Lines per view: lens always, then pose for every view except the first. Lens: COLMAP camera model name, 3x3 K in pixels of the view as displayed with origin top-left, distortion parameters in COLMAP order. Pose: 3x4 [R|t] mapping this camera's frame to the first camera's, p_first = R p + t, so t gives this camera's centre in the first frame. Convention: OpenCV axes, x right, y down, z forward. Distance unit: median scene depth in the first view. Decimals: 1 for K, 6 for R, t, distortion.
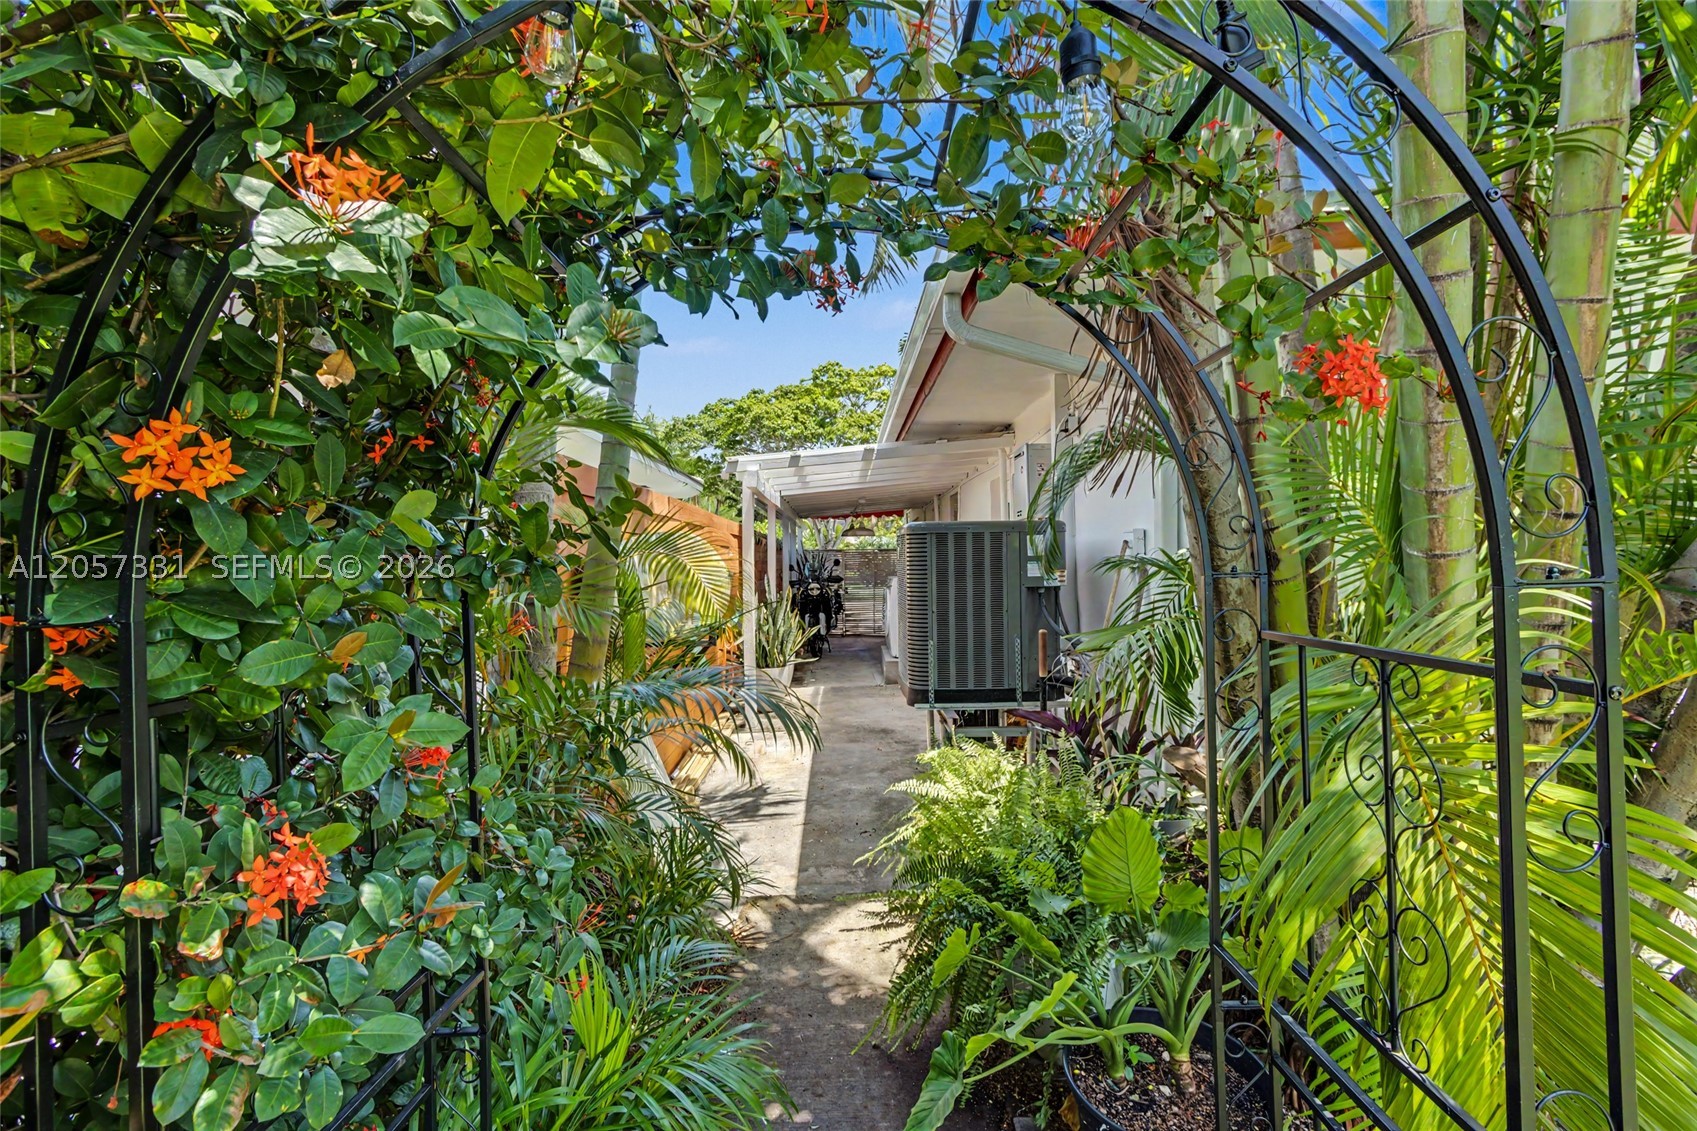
lens RADIAL K [[778.9, 0, 848.5], [0, 778.9, 565.5], [0, 0, 1]] dist [-0.001683, 0.000011]
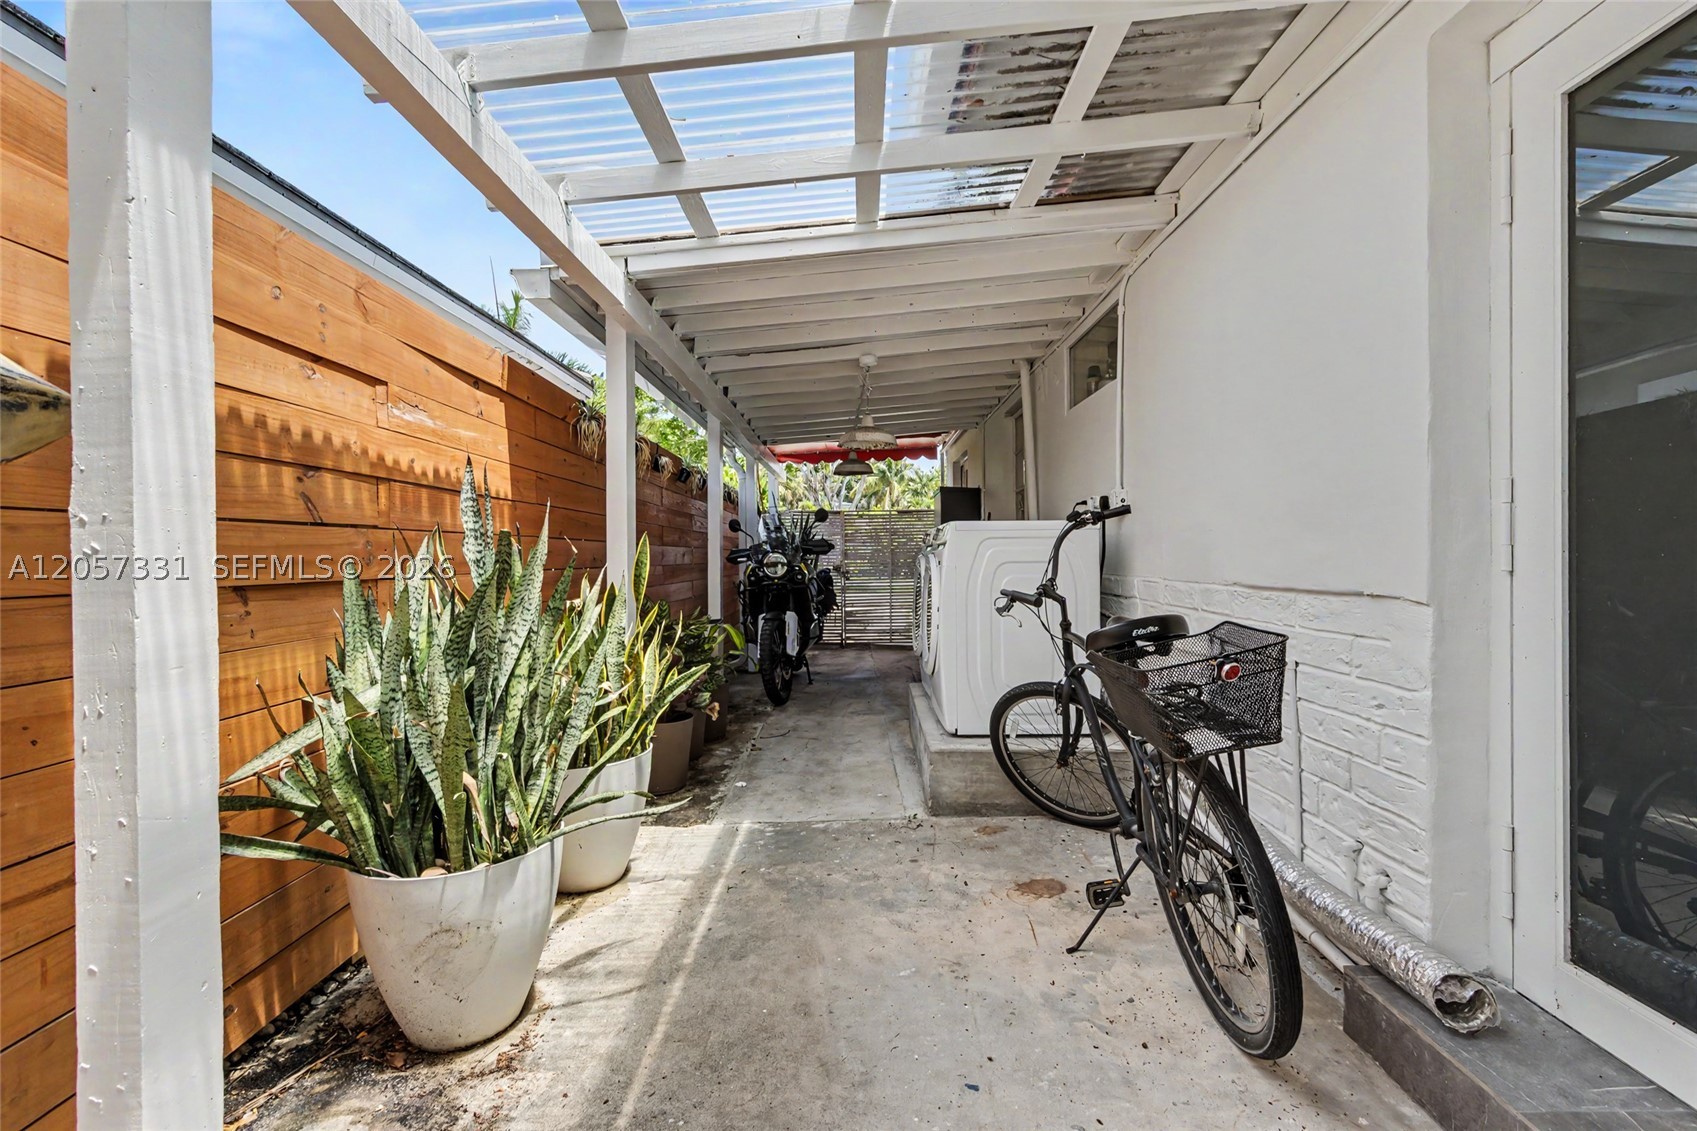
lens RADIAL K [[778.9, 0, 848.5], [0, 778.9, 565.5], [0, 0, 1]] dist [-0.001683, 0.000011]
pose [[0.999746, -0.009966, -0.020209, 0.014426], [0.010082, 0.999933, 0.005660, 0.028090], [0.020151, -0.005862, 0.999780, 0.481601]]
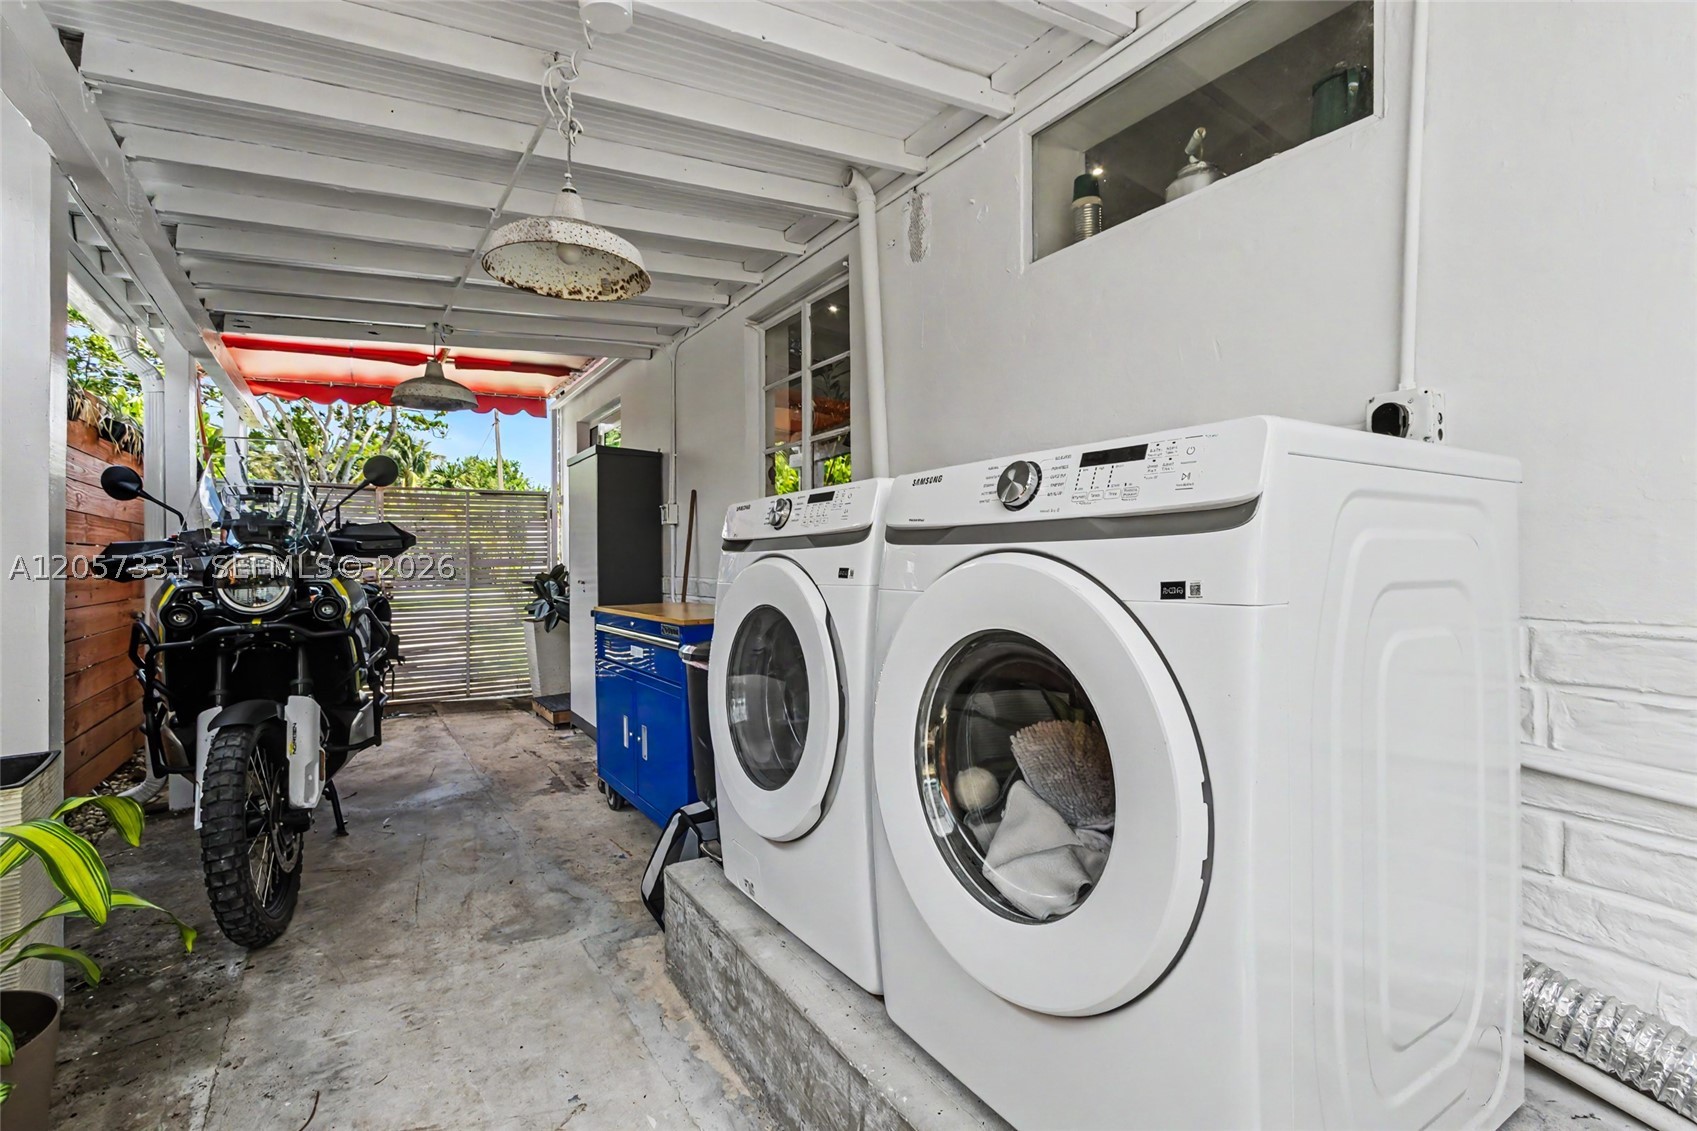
lens RADIAL K [[778.9, 0, 848.5], [0, 778.9, 565.5], [0, 0, 1]] dist [-0.001683, 0.000011]
pose [[0.847464, -0.006609, 0.530812, -0.018905], [0.007920, 0.999969, -0.000194, 0.027150], [-0.530795, 0.004369, 0.847489, 0.727696]]
